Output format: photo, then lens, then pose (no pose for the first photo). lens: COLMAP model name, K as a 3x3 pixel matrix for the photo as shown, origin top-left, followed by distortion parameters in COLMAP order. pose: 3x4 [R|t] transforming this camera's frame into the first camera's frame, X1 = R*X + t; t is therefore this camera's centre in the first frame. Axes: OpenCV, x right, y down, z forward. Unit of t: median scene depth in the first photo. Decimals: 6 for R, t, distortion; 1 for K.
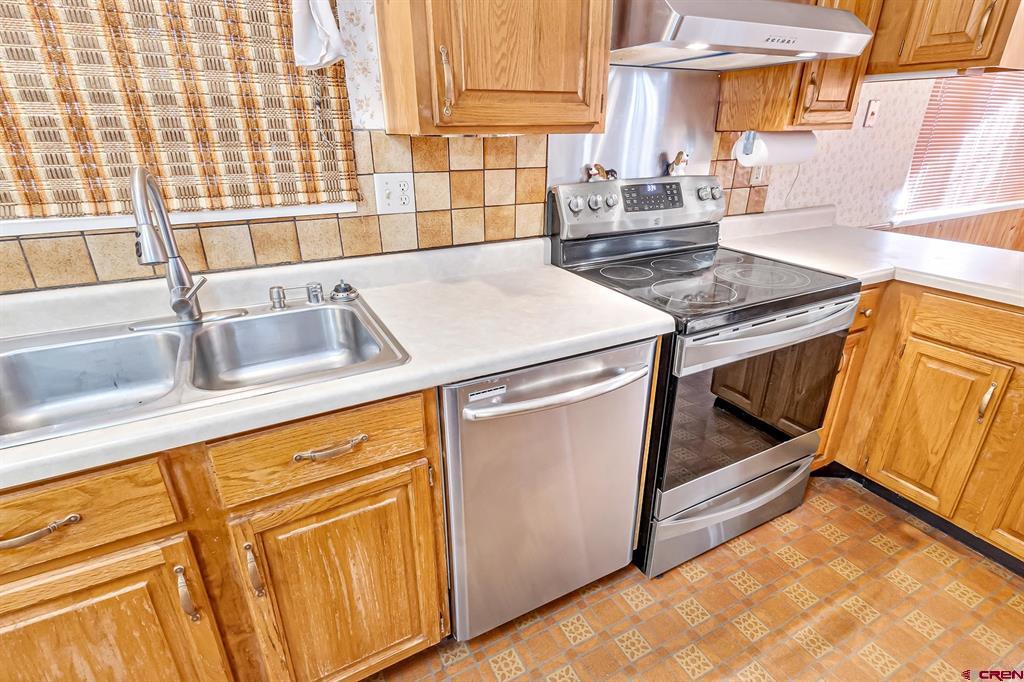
lens RADIAL K [[508.7, 0, 512.7], [0, 508.7, 338.1], [0, 0, 1]] dist [0.017890, -0.000490]
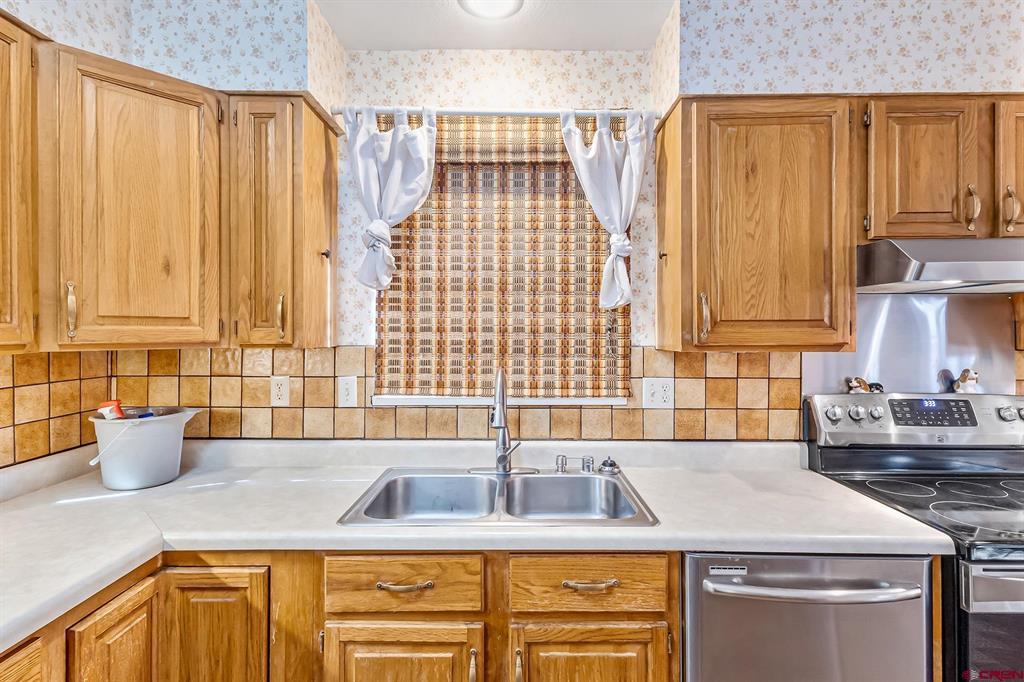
lens RADIAL K [[508.7, 0, 512.7], [0, 508.7, 338.1], [0, 0, 1]] dist [0.017890, -0.000490]
pose [[0.879773, 0.005211, -0.475366, 0.058824], [-0.183518, 0.926153, -0.329488, 0.083055], [0.438544, 0.377113, 0.815760, -0.274301]]
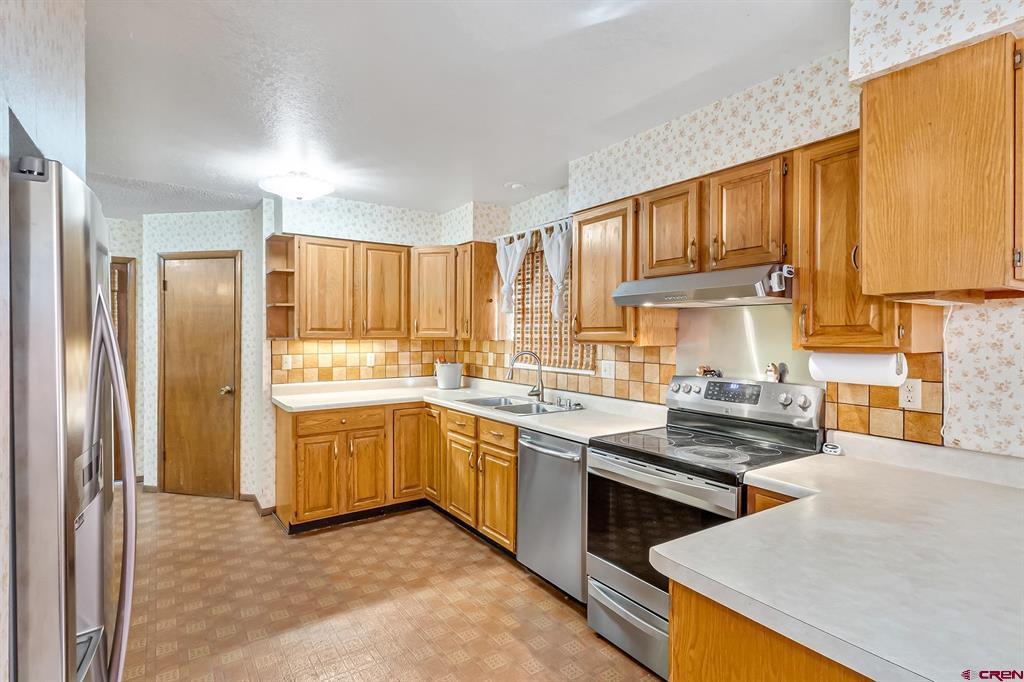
lens RADIAL K [[508.7, 0, 512.7], [0, 508.7, 338.1], [0, 0, 1]] dist [0.017890, -0.000490]
pose [[0.107766, 0.006682, -0.994154, 2.221529], [-0.387789, 0.921051, -0.035845, -0.205090], [0.915427, 0.389385, 0.101849, 0.430397]]
